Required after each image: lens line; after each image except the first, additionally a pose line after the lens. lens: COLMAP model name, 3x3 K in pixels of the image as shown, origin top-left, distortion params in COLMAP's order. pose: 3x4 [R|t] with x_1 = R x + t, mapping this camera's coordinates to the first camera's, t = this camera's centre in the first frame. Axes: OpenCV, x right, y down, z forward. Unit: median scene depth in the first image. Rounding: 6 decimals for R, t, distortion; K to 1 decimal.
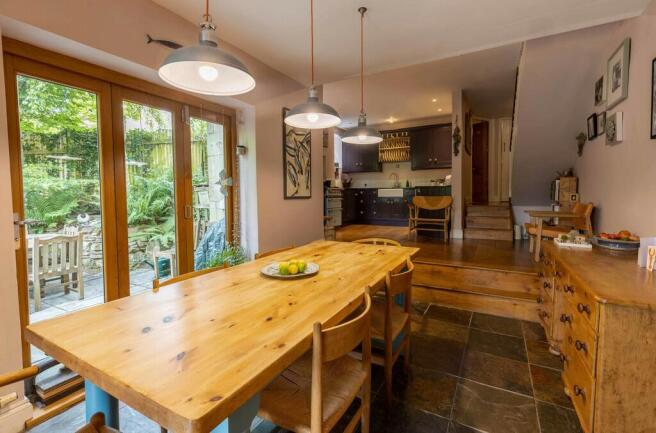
lens RADIAL K [[309.0, 0, 328.0], [0, 309.0, 216.5], [0, 0, 1]] dist [0.000121, 0.000281]
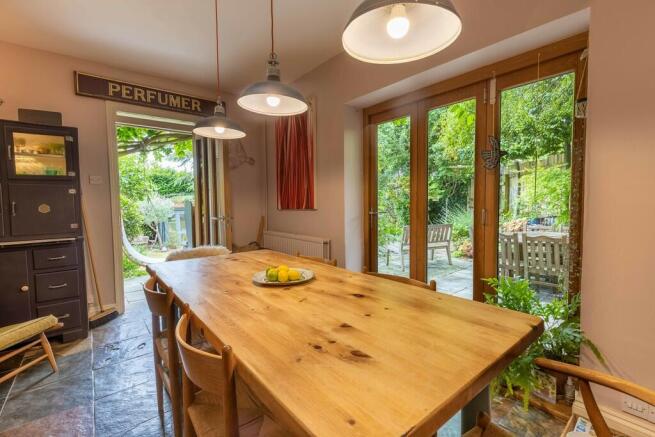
lens RADIAL K [[293.2, 0, 327.6], [0, 293.2, 214.5], [0, 0, 1]] dist [0.000730, 0.000276]
pose [[-0.384587, 0.050555, -0.921703, 0.296077], [-0.058362, 0.995170, 0.078937, -0.041621], [0.921242, 0.084150, -0.379779, 0.693660]]
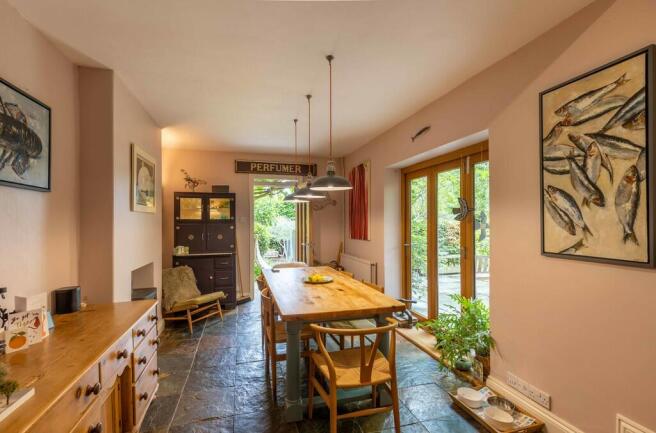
lens RADIAL K [[309.0, 0, 328.0], [0, 309.0, 216.5], [0, 0, 1]] dist [0.000121, 0.000281]
pose [[-0.719240, -0.000940, -0.694761, 0.506729], [-0.046711, 0.997802, 0.047006, -0.130140], [0.693190, 0.066262, -0.717703, 1.096087]]
